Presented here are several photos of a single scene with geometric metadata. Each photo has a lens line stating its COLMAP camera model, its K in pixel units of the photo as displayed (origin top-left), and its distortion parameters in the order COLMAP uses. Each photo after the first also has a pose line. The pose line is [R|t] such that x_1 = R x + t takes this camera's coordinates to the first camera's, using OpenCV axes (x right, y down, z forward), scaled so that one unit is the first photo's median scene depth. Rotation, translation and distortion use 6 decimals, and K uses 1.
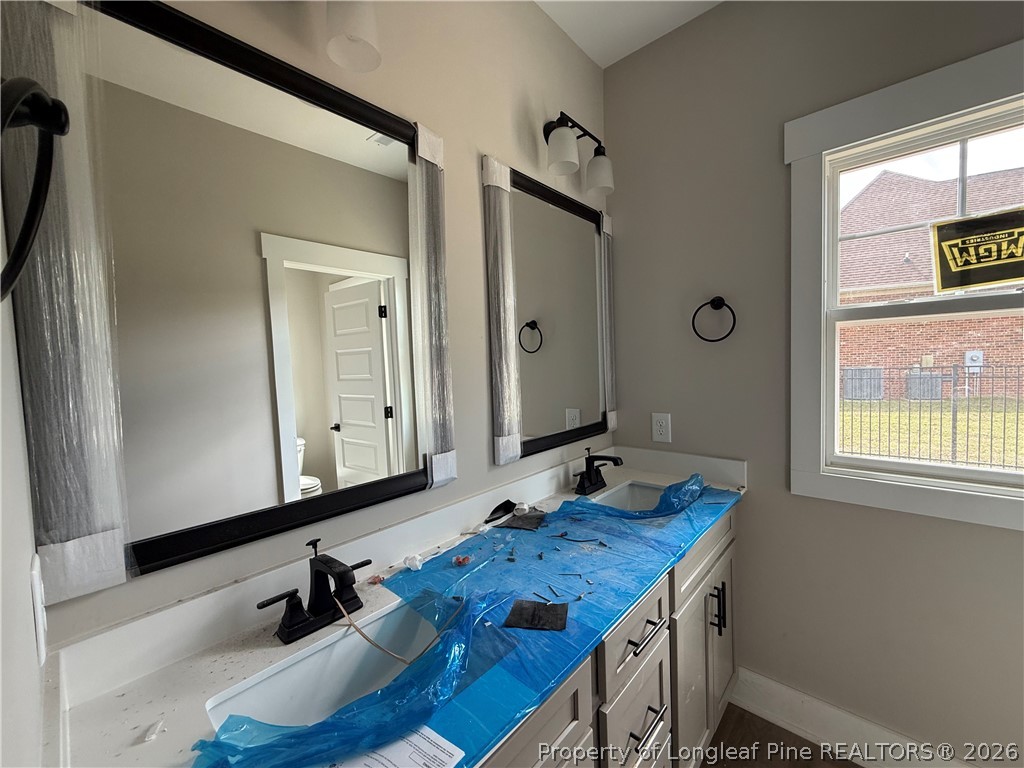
lens RADIAL K [[409.0, 0, 511.9], [0, 409.0, 384.1], [0, 0, 1]] dist [0.002322, -0.000271]
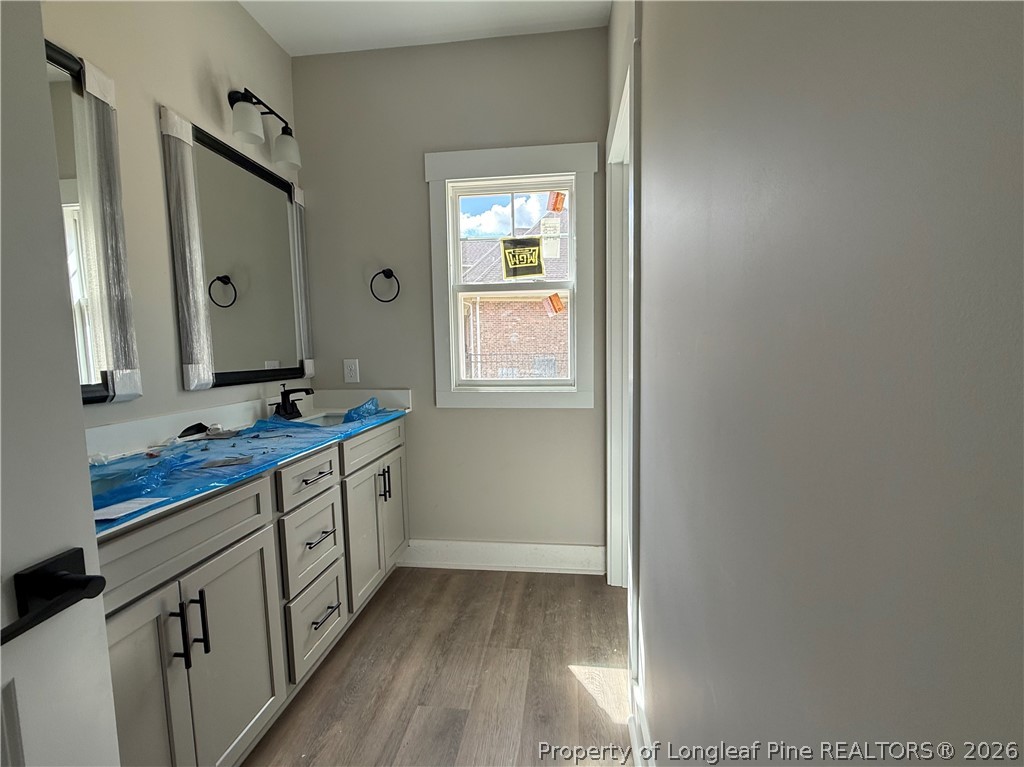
lens RADIAL K [[416.2, 0, 504.7], [0, 416.2, 379.7], [0, 0, 1]] dist [-0.003080, -0.000287]
pose [[0.809868, -0.030309, 0.585828, 0.002564], [0.017977, 0.999478, 0.026858, 0.149185], [-0.586336, -0.011220, 0.809990, -0.413866]]
